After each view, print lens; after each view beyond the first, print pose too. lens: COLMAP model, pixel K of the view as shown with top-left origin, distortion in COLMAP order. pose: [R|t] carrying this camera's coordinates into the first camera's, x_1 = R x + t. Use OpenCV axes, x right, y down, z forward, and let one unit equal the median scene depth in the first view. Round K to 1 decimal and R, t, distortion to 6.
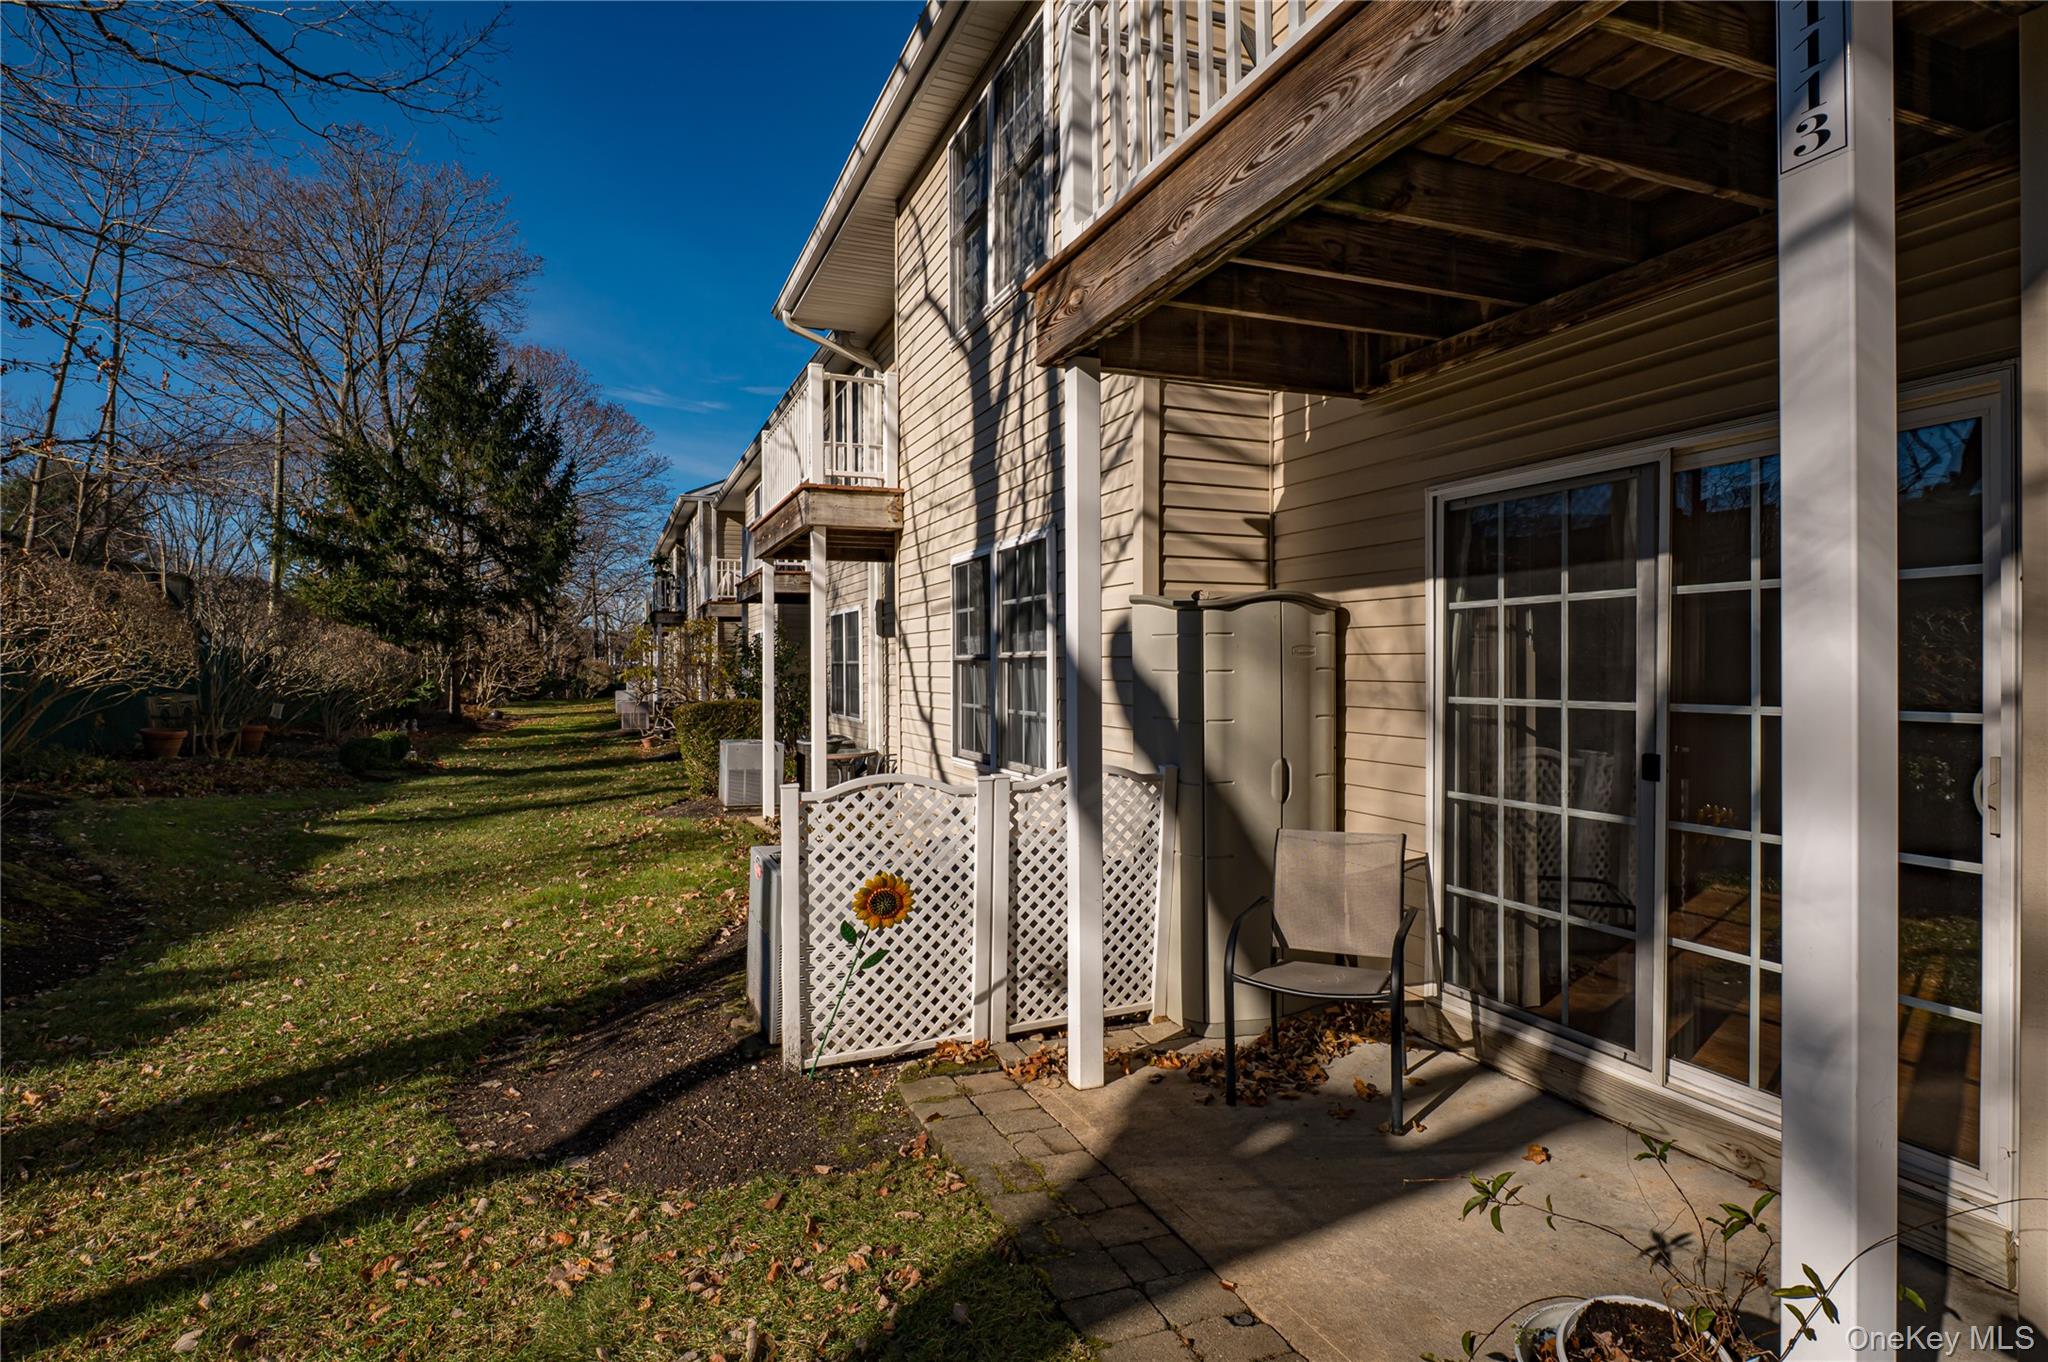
lens RADIAL K [[1046.8, 0, 1009.7], [0, 1046.8, 671.3], [0, 0, 1]] dist [-0.006681, -0.000950]
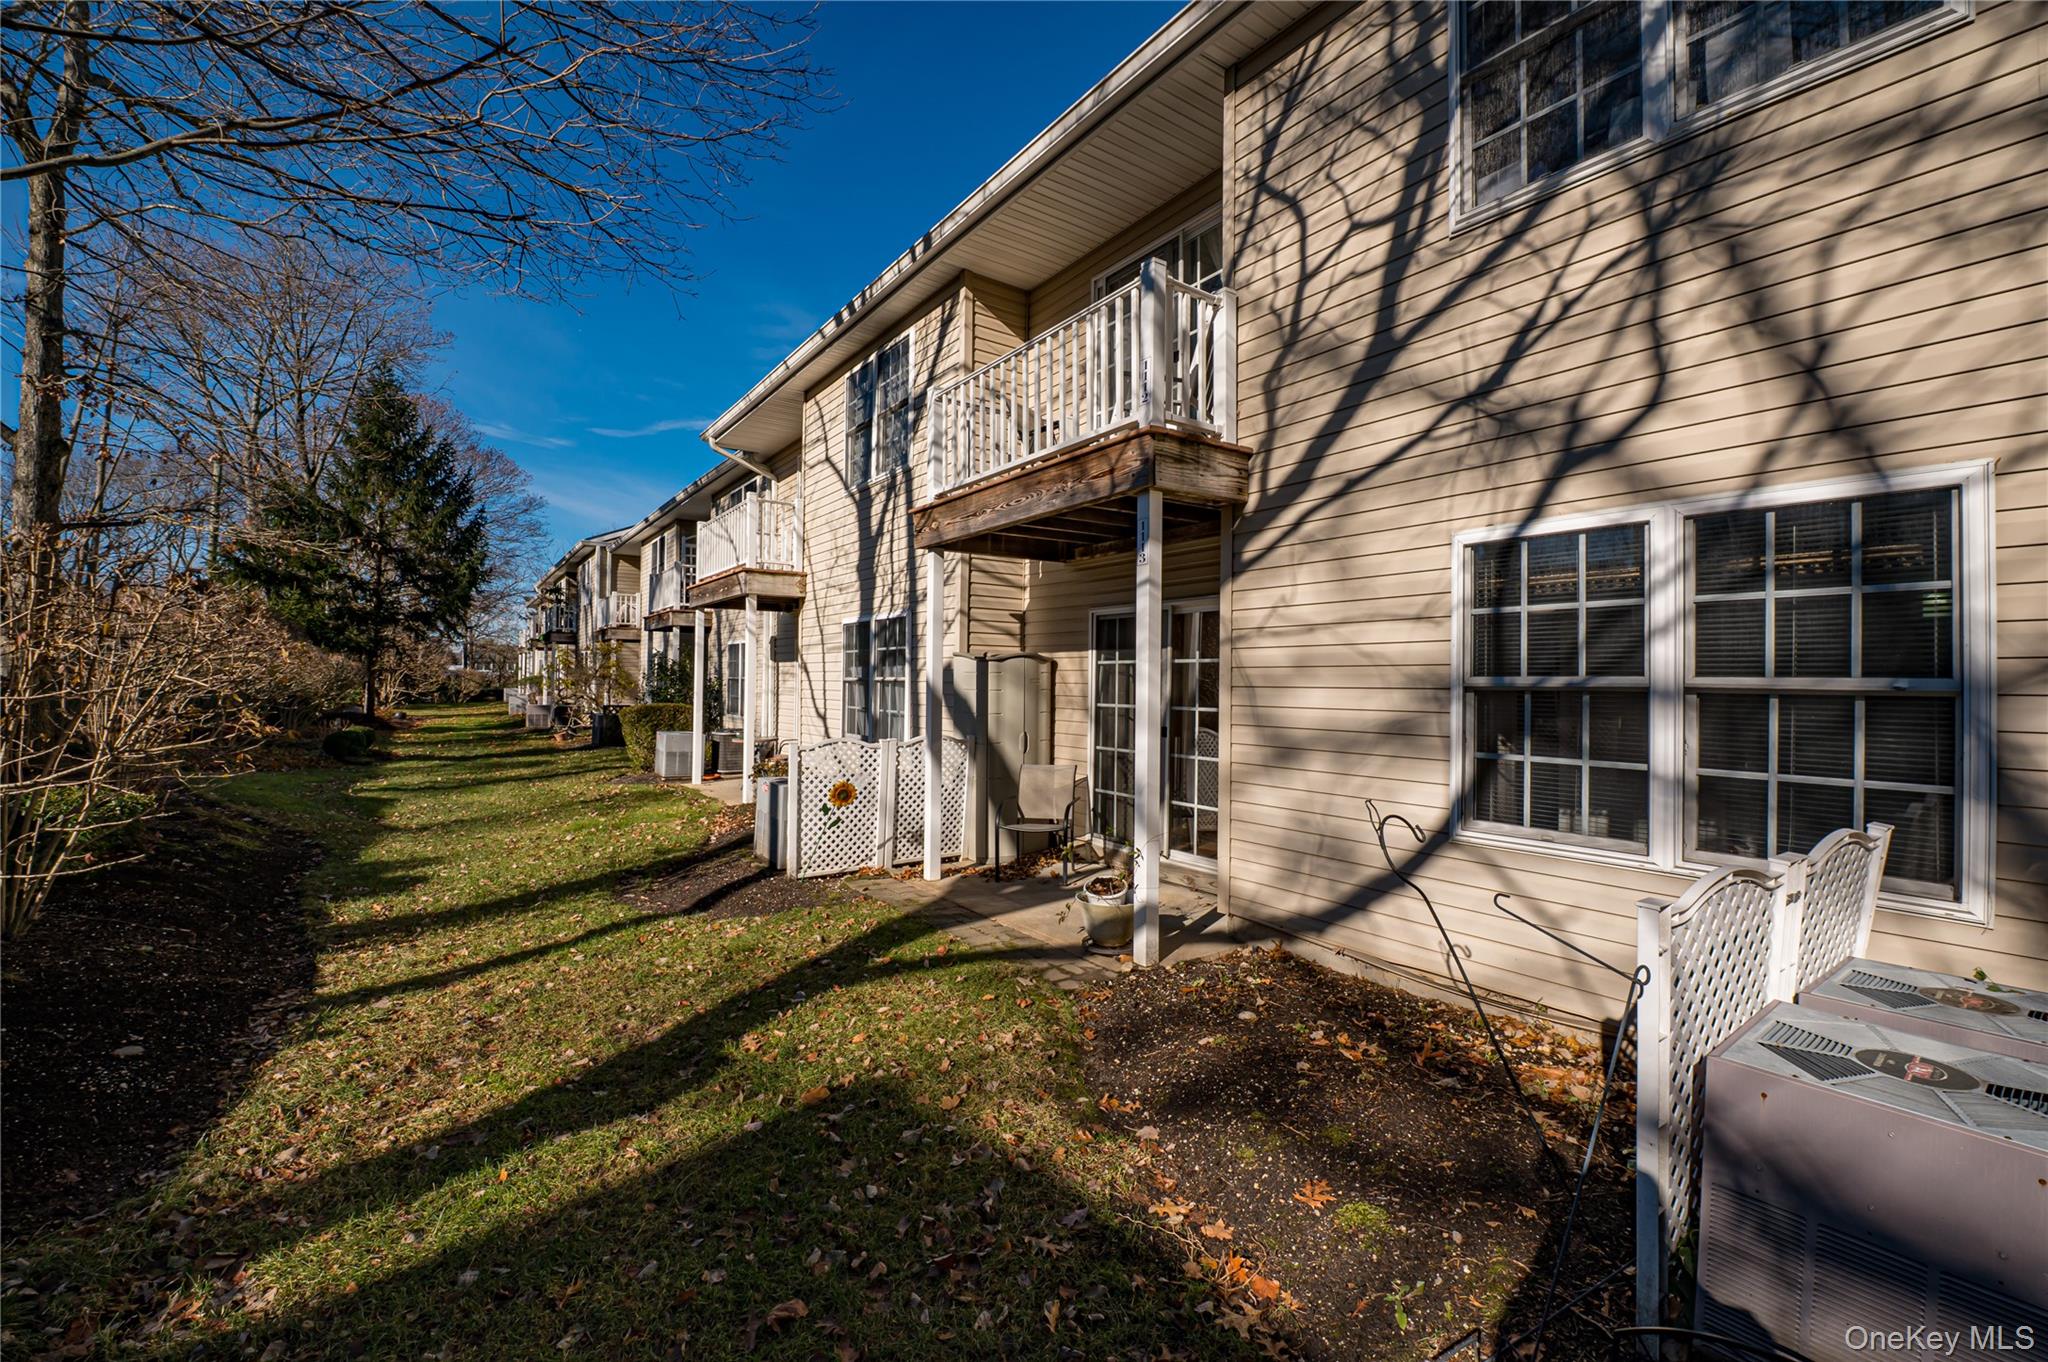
lens RADIAL K [[885.6, 0, 1023.7], [0, 885.6, 677.9], [0, 0, 1]] dist [-0.002730, -0.000145]
pose [[0.975860, 0.016382, 0.217783, -0.091300], [-0.014685, 0.999848, -0.009412, -0.006311], [-0.217904, 0.005986, 0.975952, -0.514507]]
